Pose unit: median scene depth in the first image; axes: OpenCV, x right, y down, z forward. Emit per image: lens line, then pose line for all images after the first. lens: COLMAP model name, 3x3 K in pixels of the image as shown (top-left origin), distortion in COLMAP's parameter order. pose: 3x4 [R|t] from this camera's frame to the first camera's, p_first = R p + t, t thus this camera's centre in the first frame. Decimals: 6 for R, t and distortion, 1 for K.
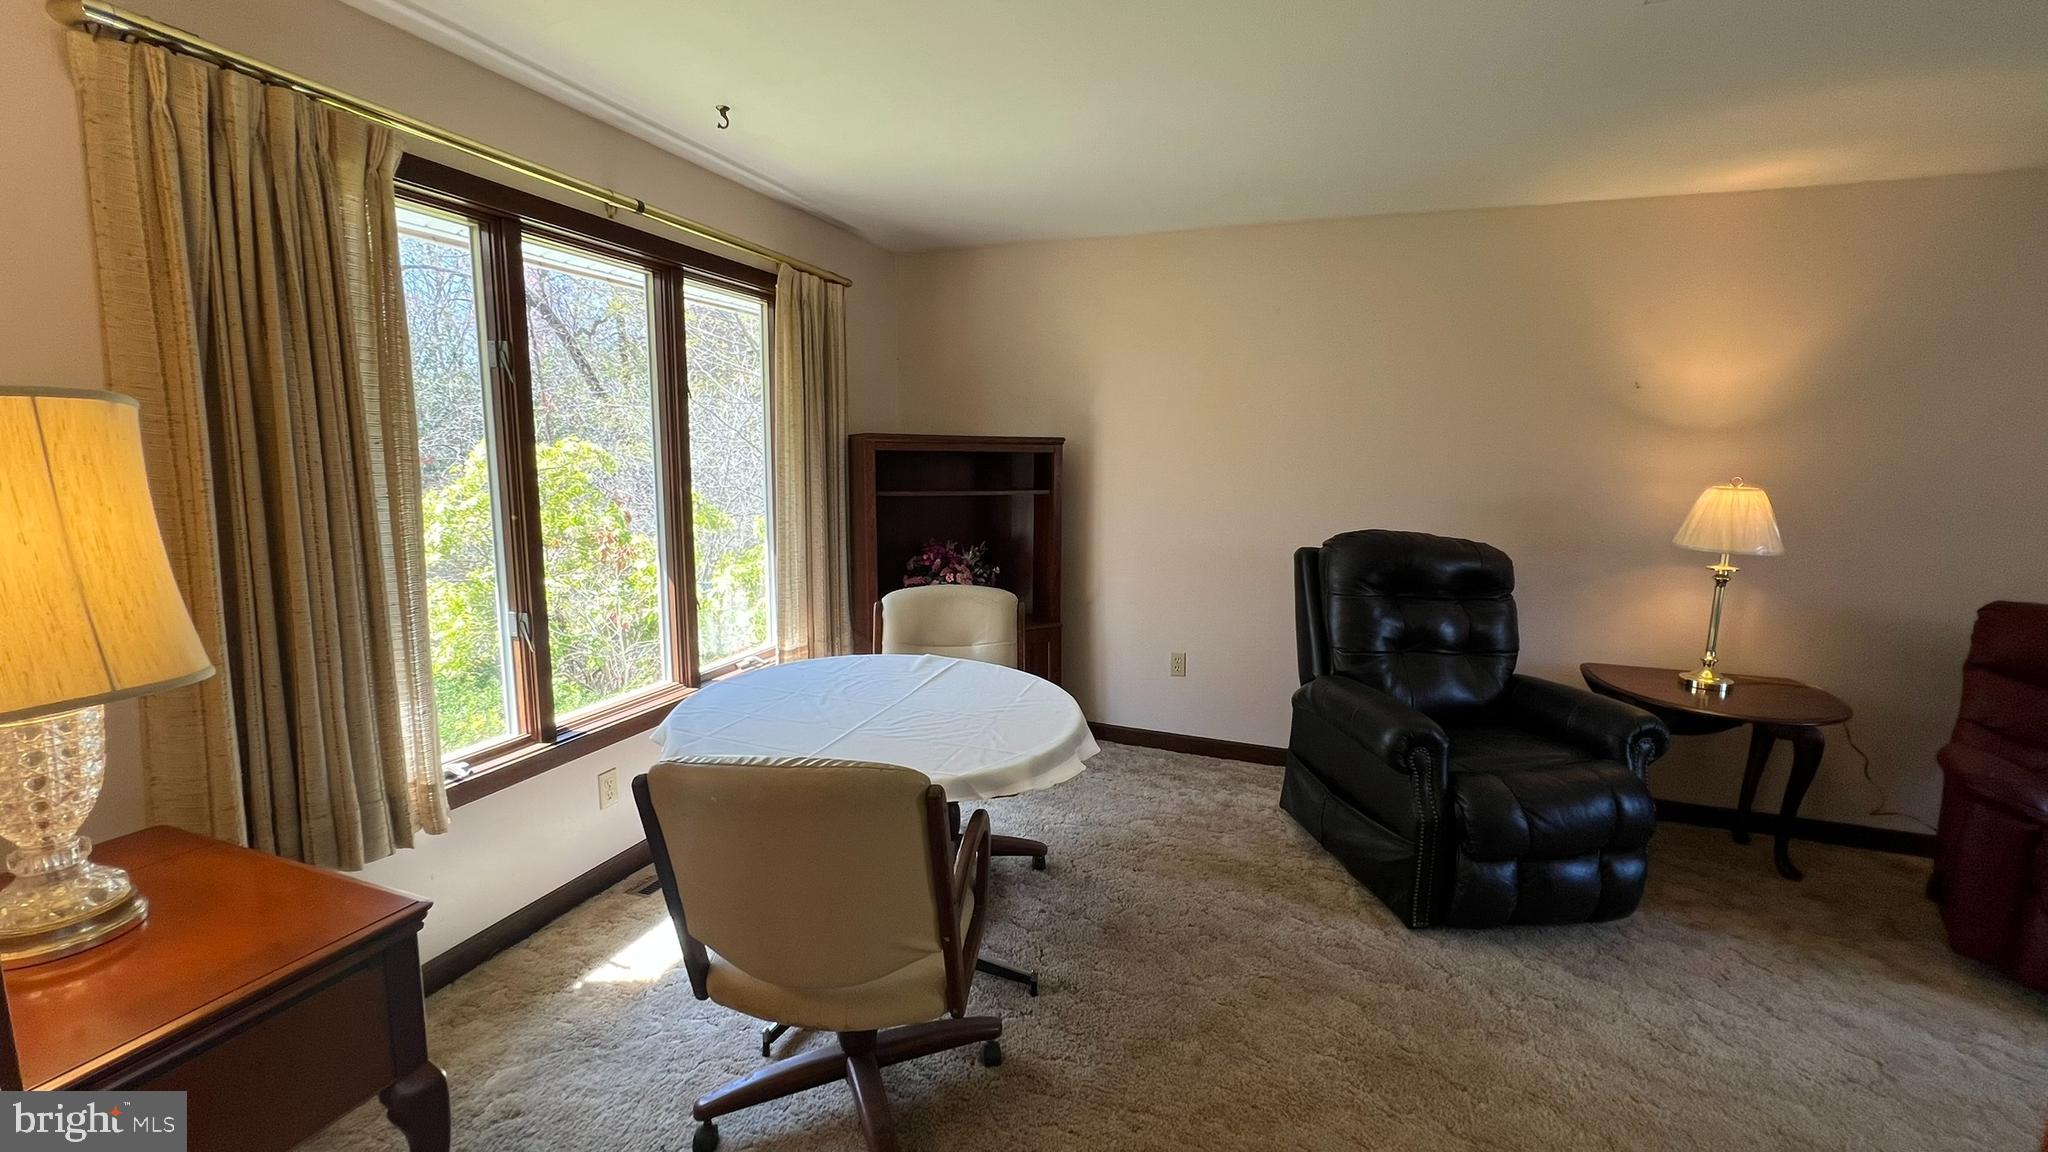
lens RADIAL K [[821.8, 0, 1020.6], [0, 821.8, 571.2], [0, 0, 1]] dist [-0.000134, -0.000372]
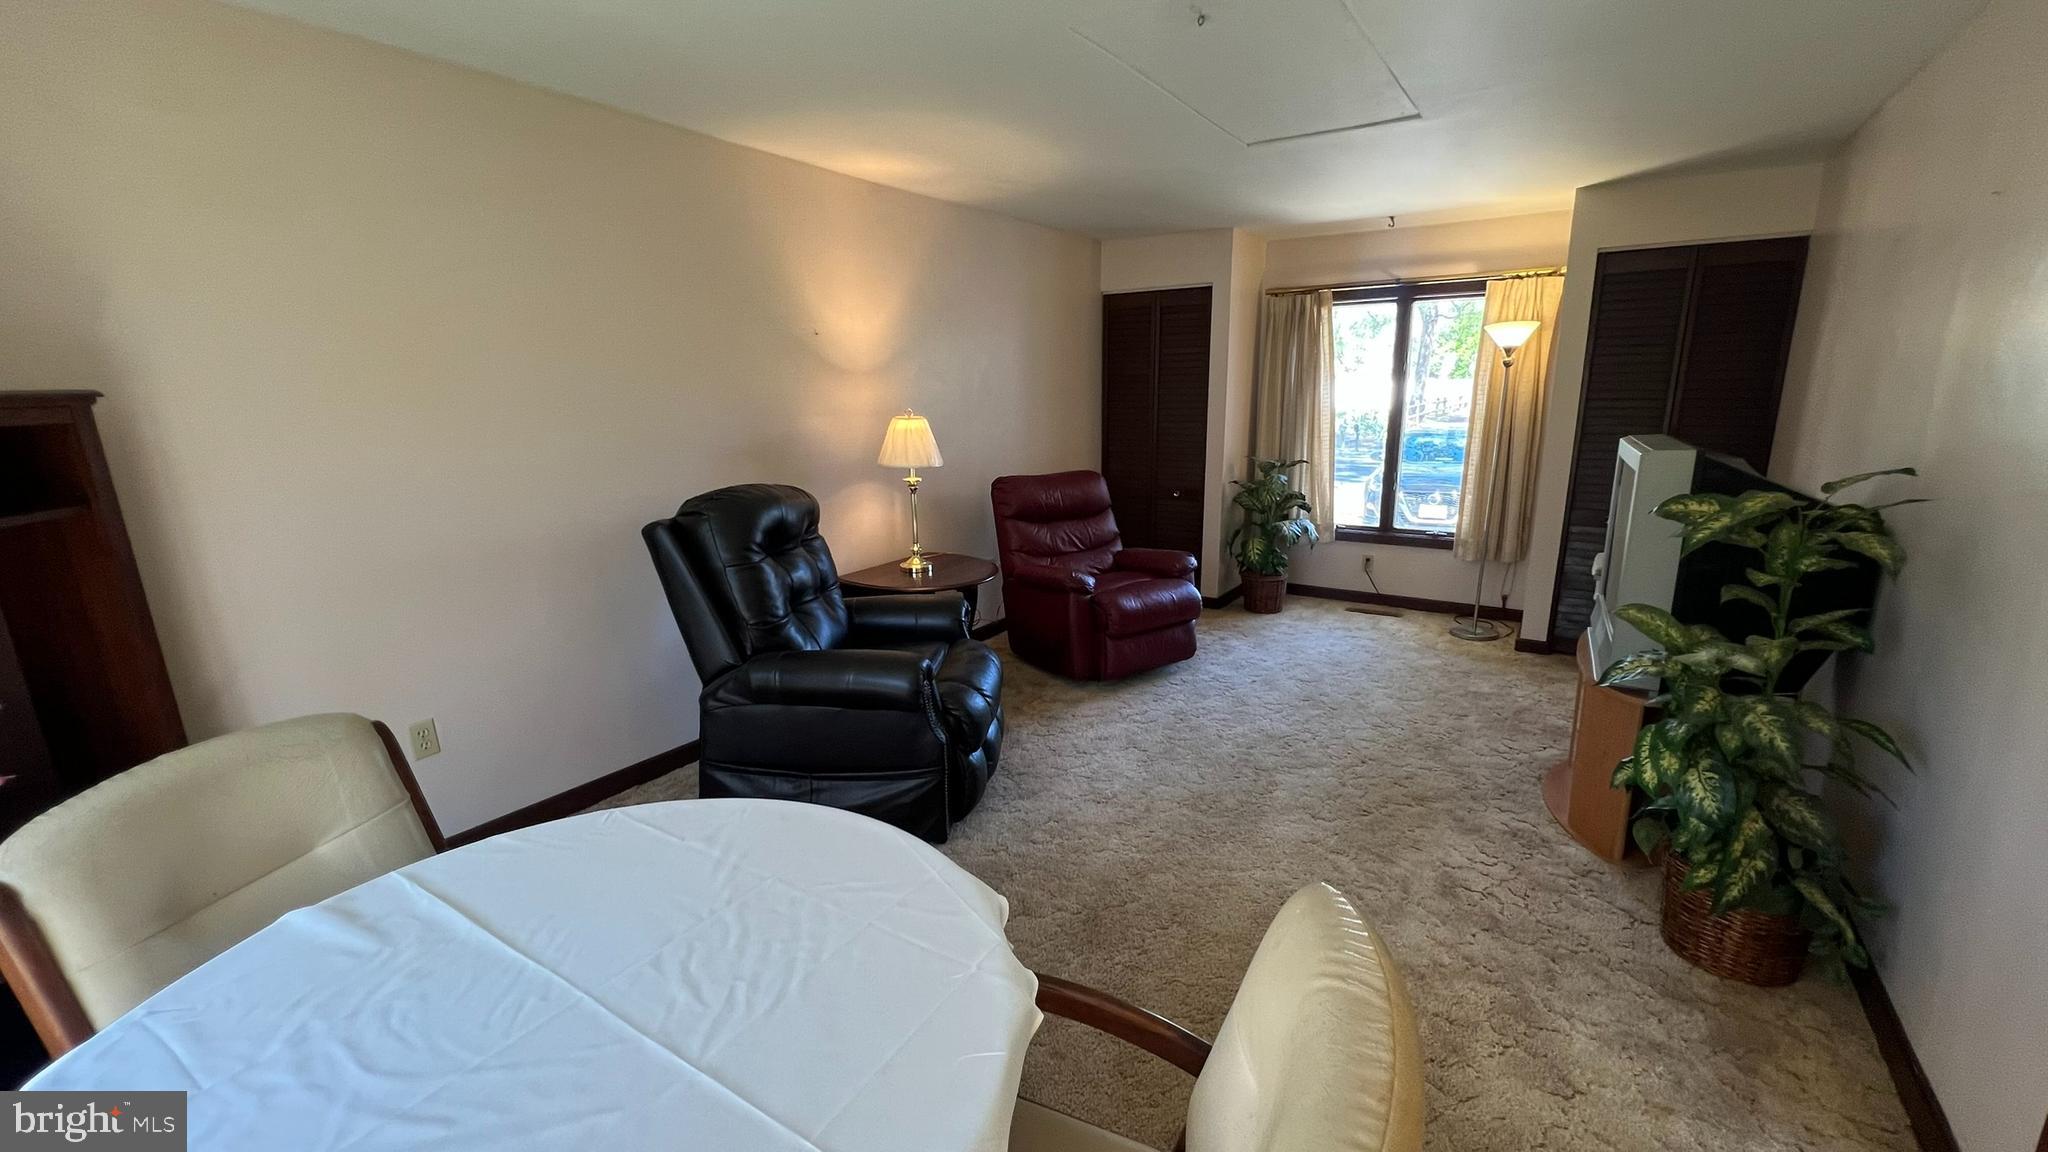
lens RADIAL K [[821.8, 0, 1026.2], [0, 821.8, 578.1], [0, 0, 1]] dist [-0.000134, -0.000372]
pose [[0.241796, -0.239830, 0.940222, -0.366001], [0.158667, 0.965704, 0.205525, -0.090504], [-0.957267, 0.099487, 0.271556, 0.476756]]
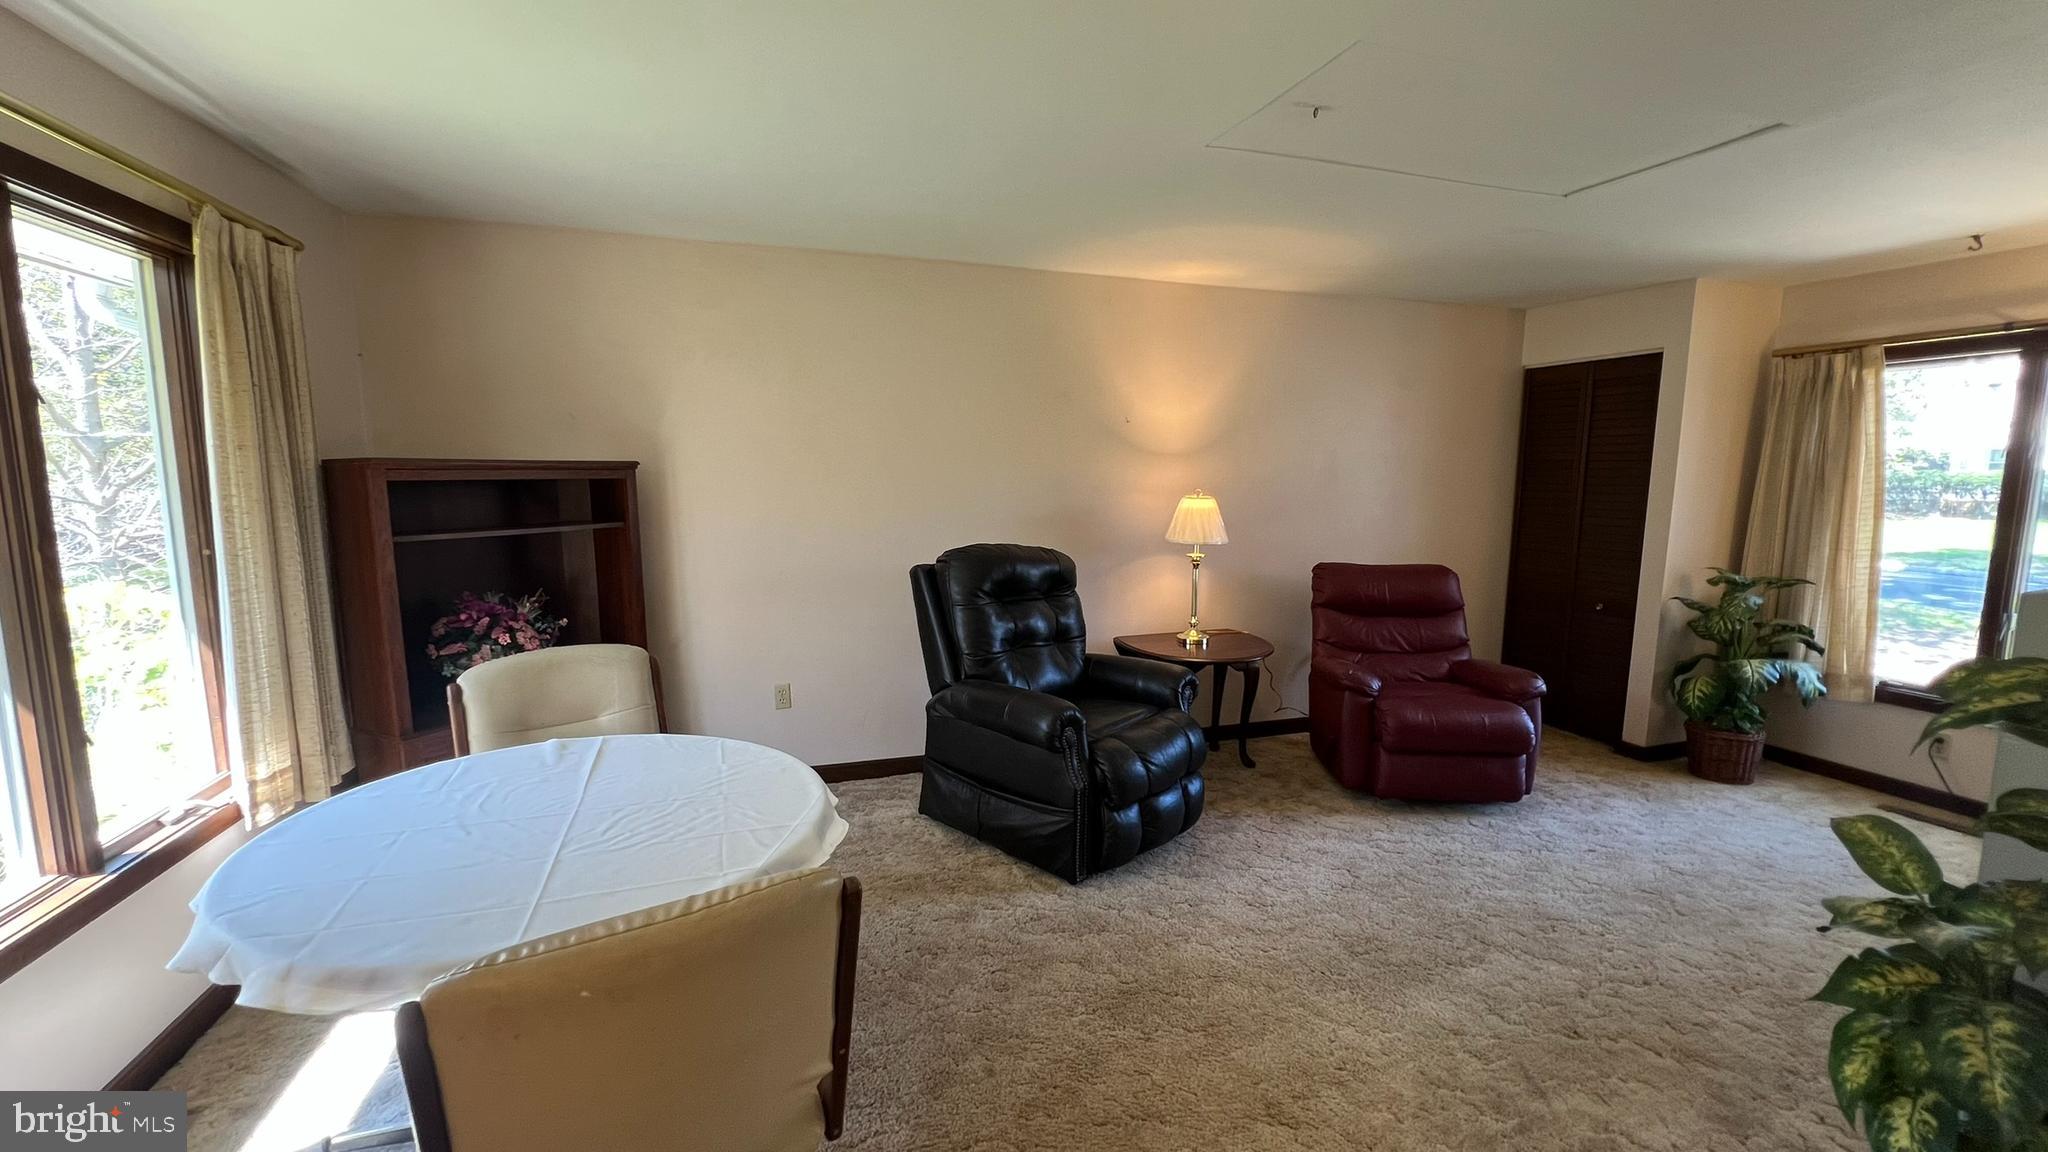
lens RADIAL K [[821.8, 0, 1021.3], [0, 821.8, 571.3], [0, 0, 1]] dist [-0.000134, -0.000372]
pose [[0.787140, -0.086949, 0.610615, -0.216101], [0.097159, 0.995133, 0.016456, -0.027365], [-0.609074, 0.046373, 0.791756, 0.087168]]
